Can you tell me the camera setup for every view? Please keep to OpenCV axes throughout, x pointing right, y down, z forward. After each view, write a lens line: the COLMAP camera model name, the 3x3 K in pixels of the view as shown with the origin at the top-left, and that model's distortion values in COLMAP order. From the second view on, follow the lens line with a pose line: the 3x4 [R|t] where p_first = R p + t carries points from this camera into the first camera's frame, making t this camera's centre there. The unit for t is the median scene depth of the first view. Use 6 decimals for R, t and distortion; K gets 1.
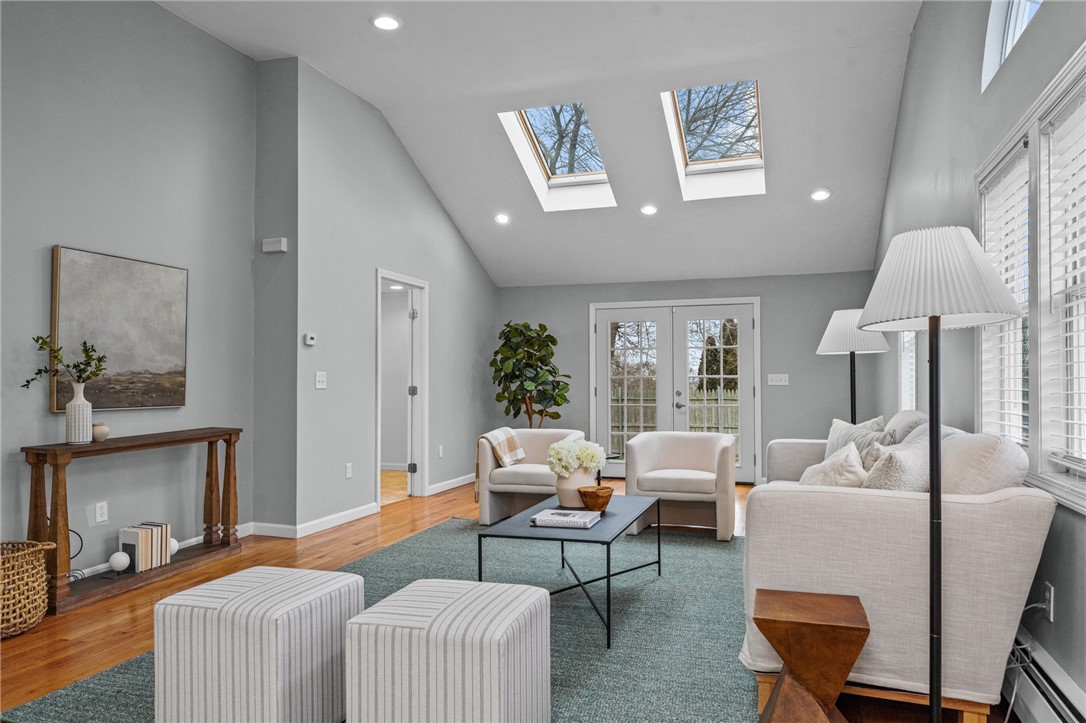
lens RADIAL K [[723.8, 0, 559.6], [0, 723.8, 379.2], [0, 0, 1]] dist [-0.009338, 0.002248]
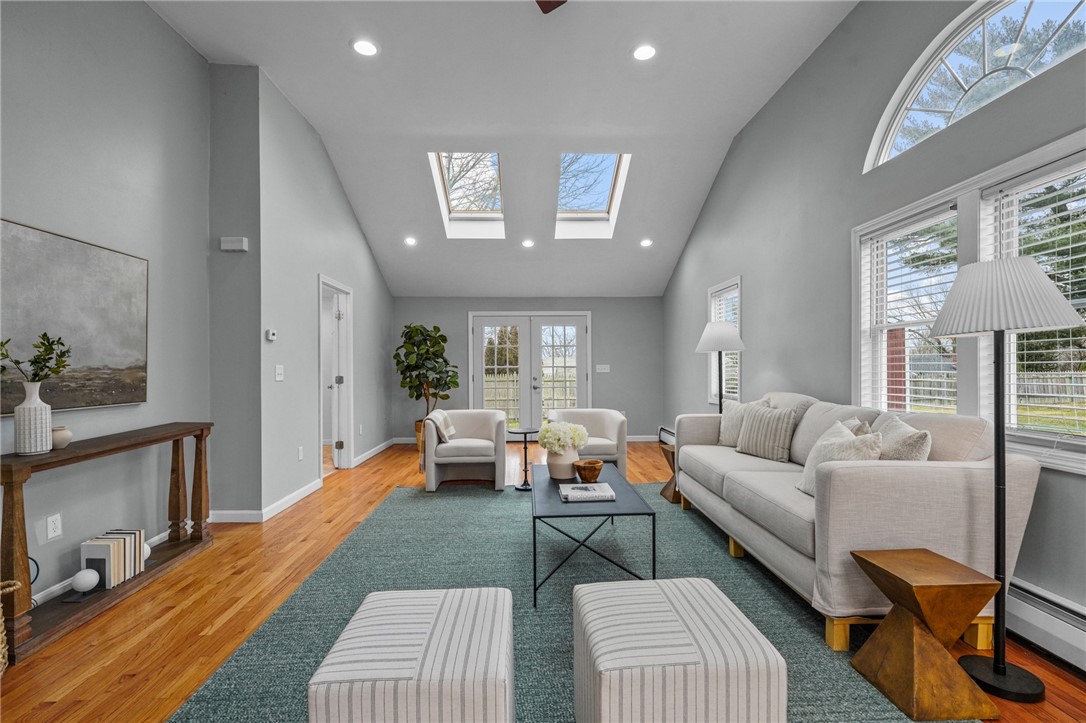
lens RADIAL K [[481.6, 0, 540.1], [0, 481.6, 371.6], [0, 0, 1]] dist [-0.004860, -0.000743]
pose [[0.939263, -0.007150, 0.343123, -0.252761], [0.003075, 0.999918, 0.012418, -0.010160], [-0.343183, -0.010609, 0.939209, 0.226207]]
